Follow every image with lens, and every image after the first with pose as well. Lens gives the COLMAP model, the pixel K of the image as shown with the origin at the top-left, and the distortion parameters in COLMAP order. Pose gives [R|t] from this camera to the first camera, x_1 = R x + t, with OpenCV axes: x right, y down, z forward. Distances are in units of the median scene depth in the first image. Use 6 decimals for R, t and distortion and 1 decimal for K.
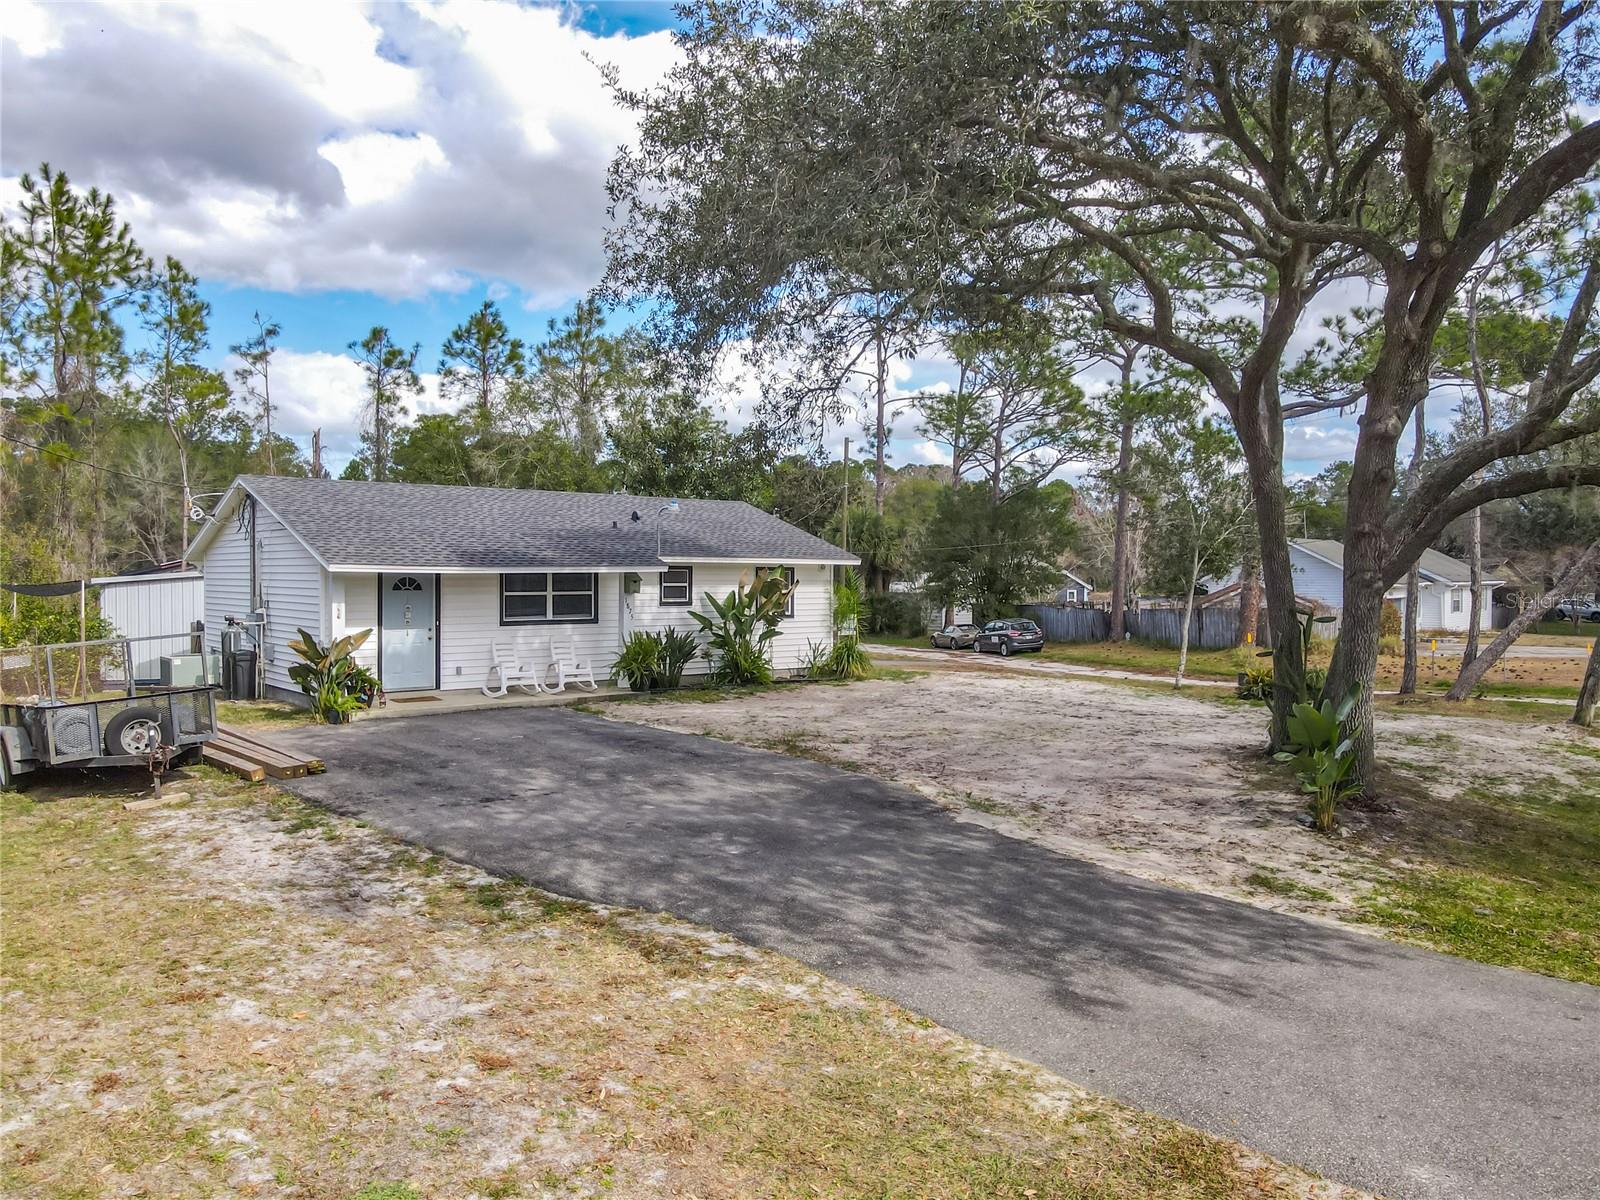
lens RADIAL K [[1210.7, 0, 815.1], [0, 1210.7, 584.4], [0, 0, 1]] dist [0.005559, 0.007885]
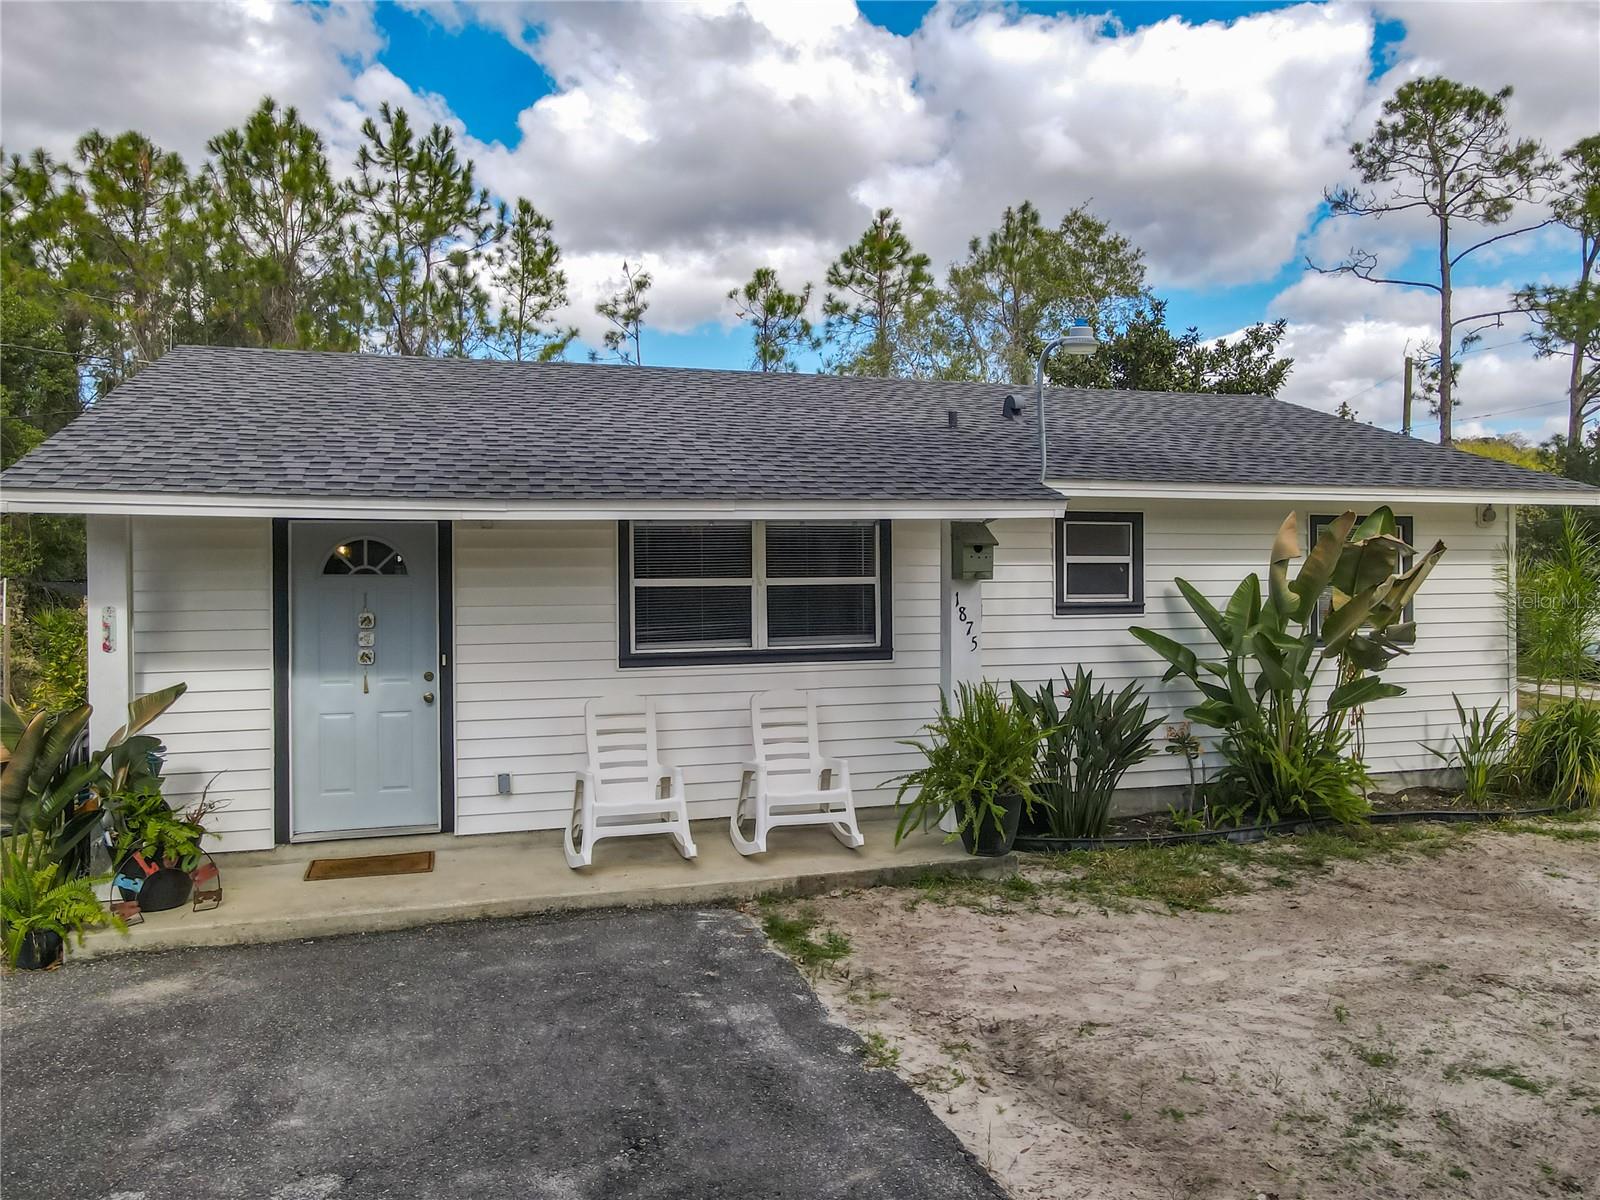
lens RADIAL K [[1210.7, 0, 815.1], [0, 1210.7, 584.4], [0, 0, 1]] dist [0.005559, 0.007885]
pose [[0.924403, -0.009441, -0.381301, -0.049681], [0.007392, 0.999949, -0.006836, 0.009975], [0.381347, 0.003501, 0.924425, 0.591293]]
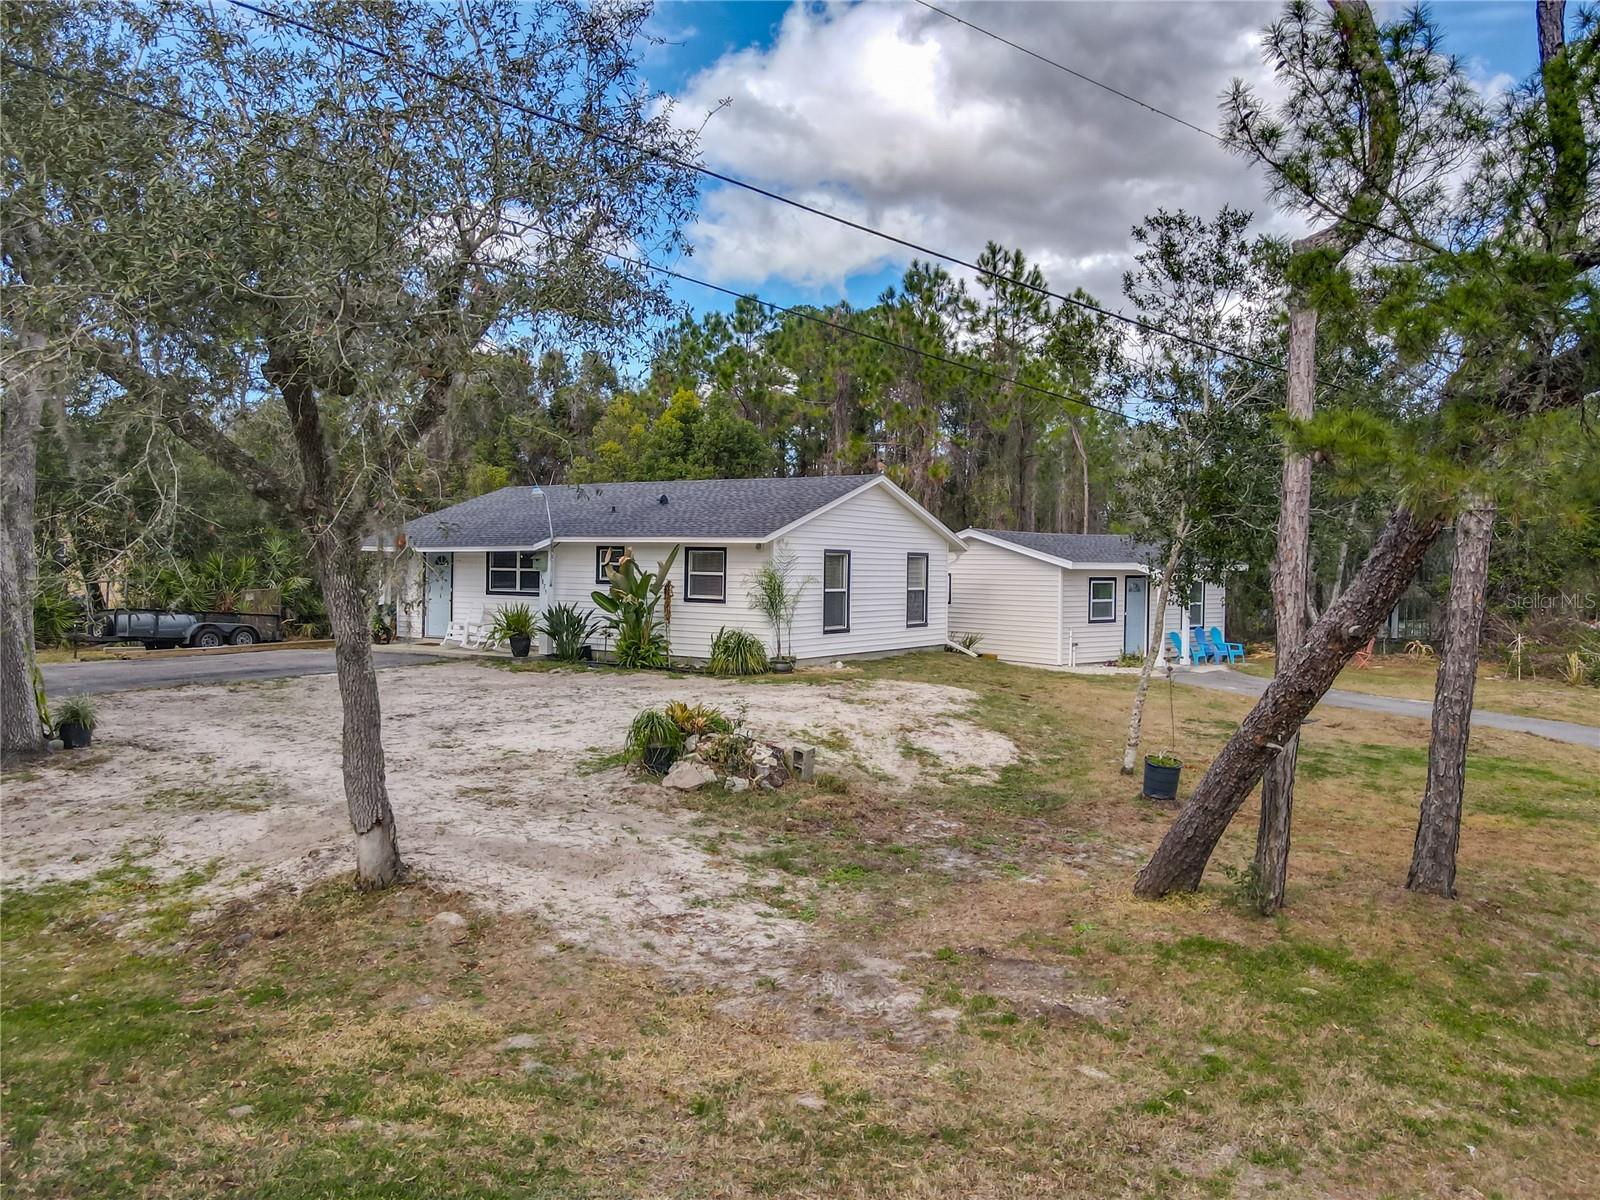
lens RADIAL K [[1180.3, 0, 825.1], [0, 1180.3, 598.5], [0, 0, 1]] dist [-0.009822, 0.063296]
pose [[0.299461, 0.031505, -0.953588, 0.911482], [-0.018135, 0.999462, 0.027326, -0.001895], [0.953936, 0.009110, 0.299871, 0.857427]]
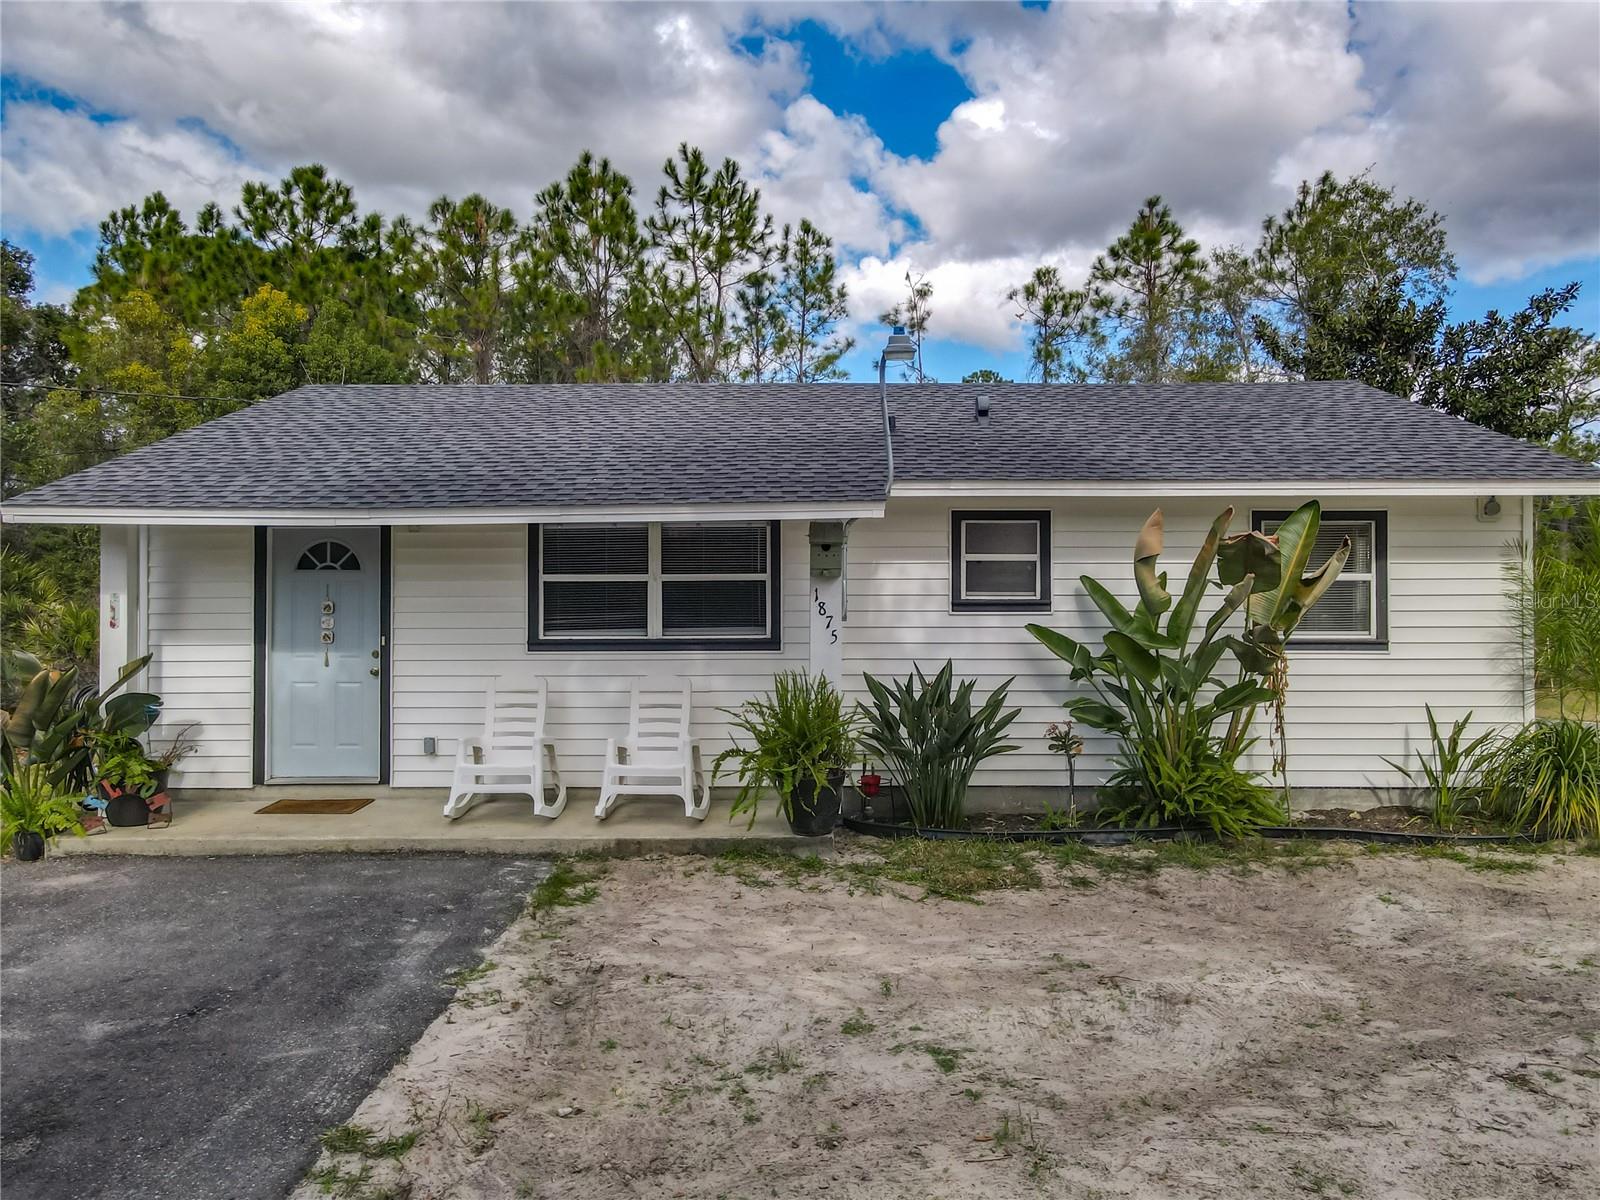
lens RADIAL K [[1204.3, 0, 805.9], [0, 1204.3, 573.6], [0, 0, 1]] dist [0.020676, -0.001864]
pose [[0.757506, -0.009769, -0.652755, 0.094238], [-0.001368, 0.999862, -0.016551, 0.011780], [0.652827, 0.013431, 0.757388, 0.647055]]
